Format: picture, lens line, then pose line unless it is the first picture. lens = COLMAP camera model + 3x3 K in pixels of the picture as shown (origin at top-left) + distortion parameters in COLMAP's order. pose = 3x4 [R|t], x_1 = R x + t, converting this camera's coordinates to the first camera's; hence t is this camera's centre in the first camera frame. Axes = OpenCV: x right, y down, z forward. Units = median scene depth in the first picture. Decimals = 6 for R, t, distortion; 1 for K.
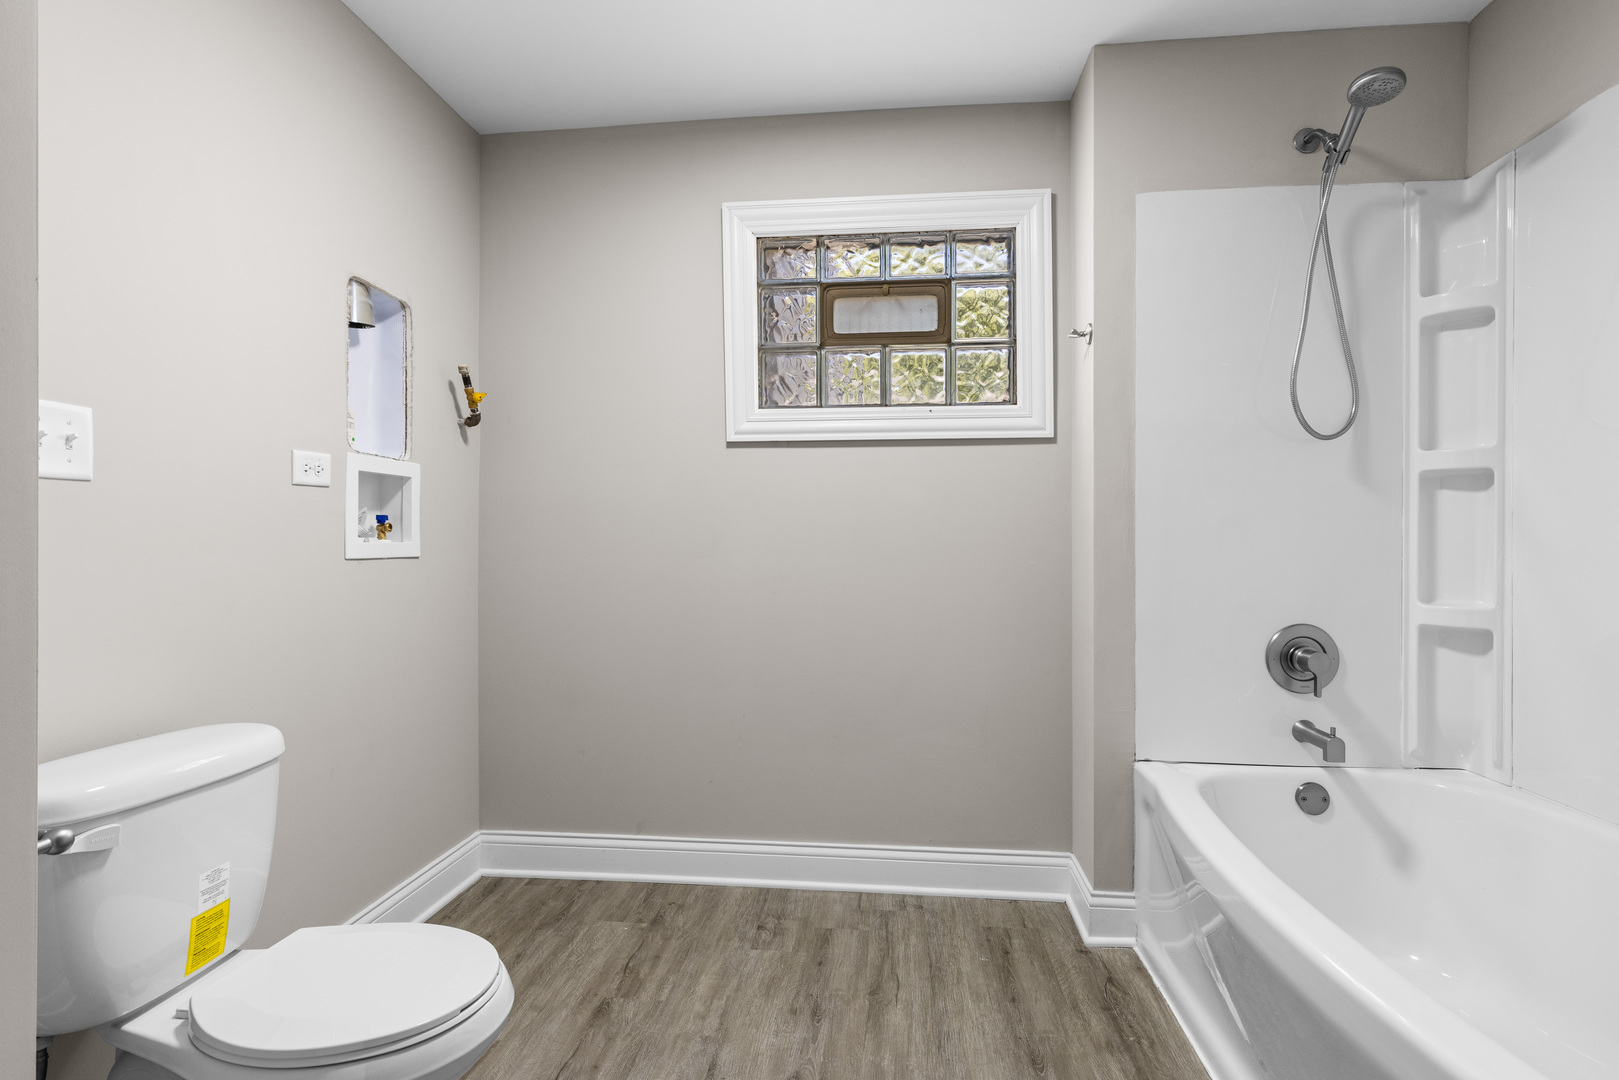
lens RADIAL K [[810.2, 0, 809.4], [0, 810.2, 547.9], [0, 0, 1]] dist [-0.002281, -0.000543]
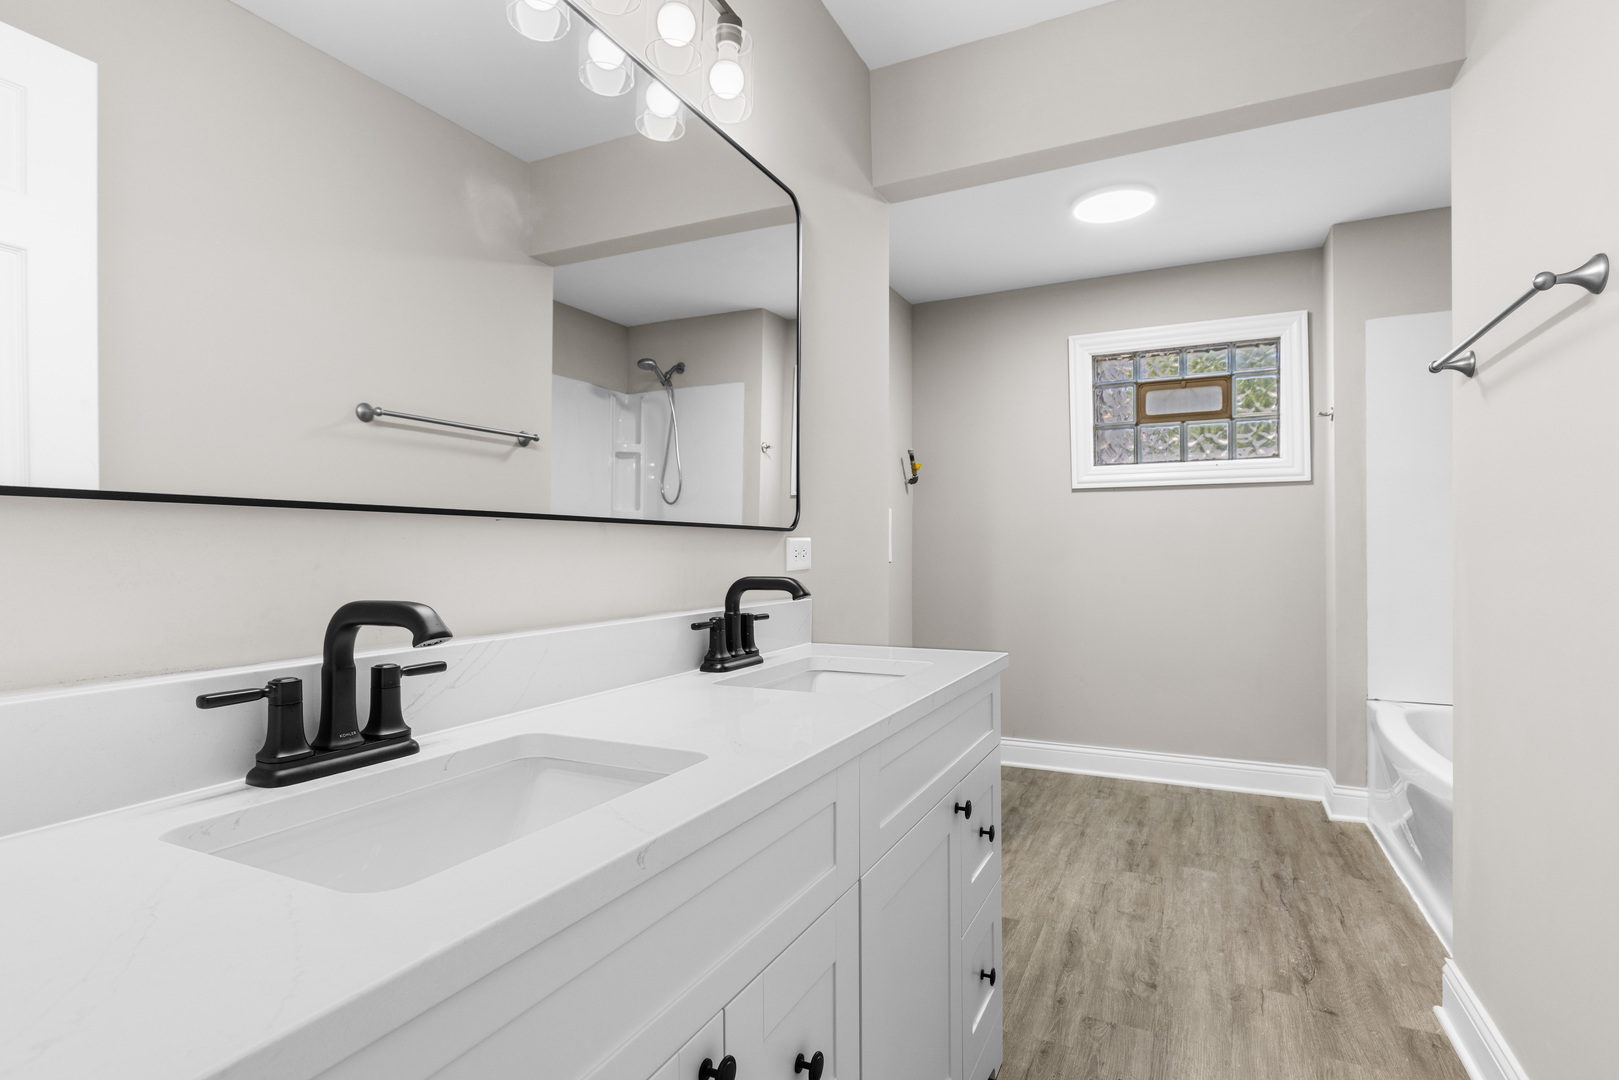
lens RADIAL K [[810.2, 0, 809.4], [0, 810.2, 547.9], [0, 0, 1]] dist [-0.002281, -0.000543]
pose [[0.940999, -0.003339, -0.338393, -0.053121], [0.000449, 0.999963, -0.008620, -0.003765], [0.338409, 0.007959, 0.940965, -0.667098]]
